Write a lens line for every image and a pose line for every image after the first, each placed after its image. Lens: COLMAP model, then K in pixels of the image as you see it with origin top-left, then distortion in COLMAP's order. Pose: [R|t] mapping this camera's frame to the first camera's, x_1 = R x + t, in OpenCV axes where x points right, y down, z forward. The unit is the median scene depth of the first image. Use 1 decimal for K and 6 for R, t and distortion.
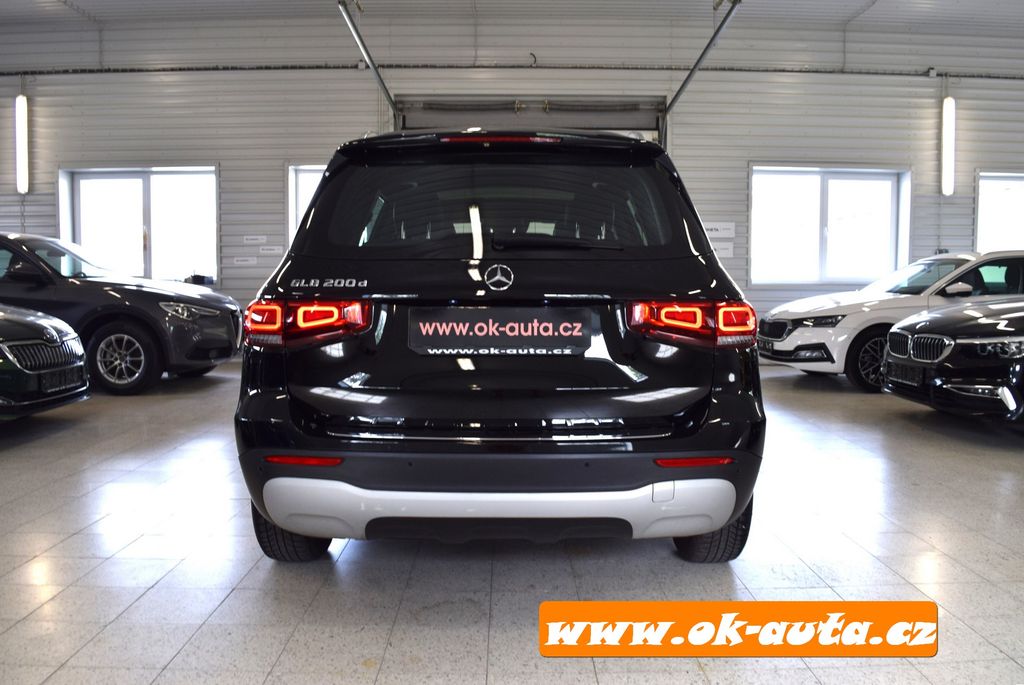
lens RADIAL K [[805.2, 0, 508.9], [0, 805.2, 357.6], [0, 0, 1]] dist [-0.087644, 0.016862]
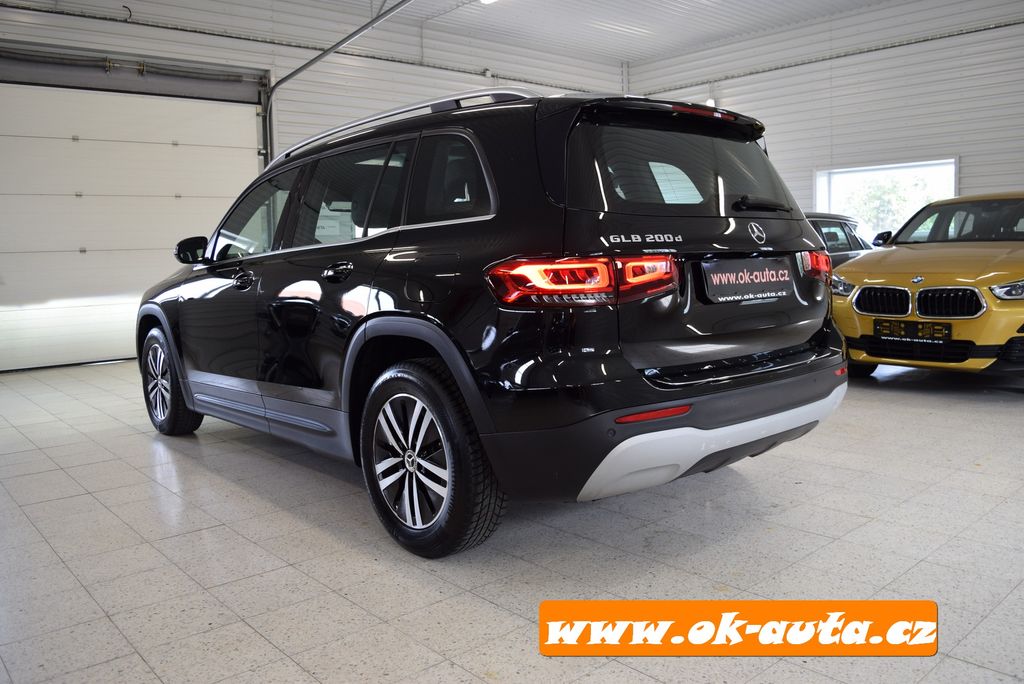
lens RADIAL K [[805.2, 0, 504.1], [0, 805.2, 351.7], [0, 0, 1]] dist [-0.087644, 0.016862]
pose [[0.756354, -0.098034, 0.646775, -0.247746], [0.090181, 0.994893, 0.045340, -0.002957], [-0.647917, 0.024034, 0.761332, 0.082435]]
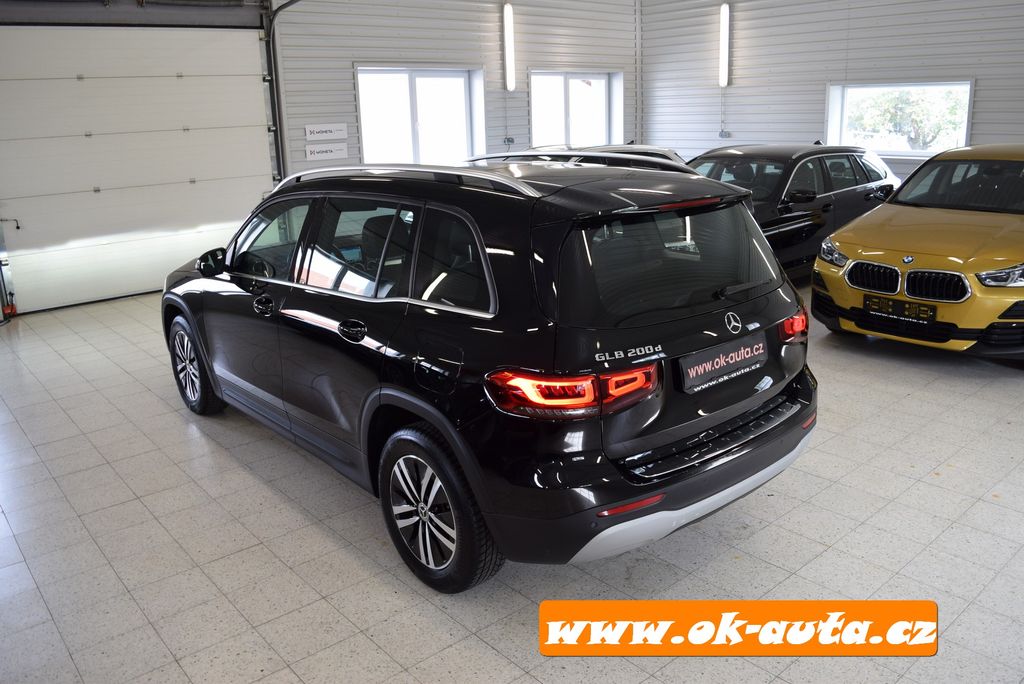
lens RADIAL K [[805.2, 0, 503.9], [0, 805.2, 351.7], [0, 0, 1]] dist [-0.087644, 0.016862]
pose [[0.765233, -0.209898, 0.608573, -0.252670], [0.096690, 0.972103, 0.213700, -0.084916], [-0.636450, -0.104688, 0.764180, 0.057447]]
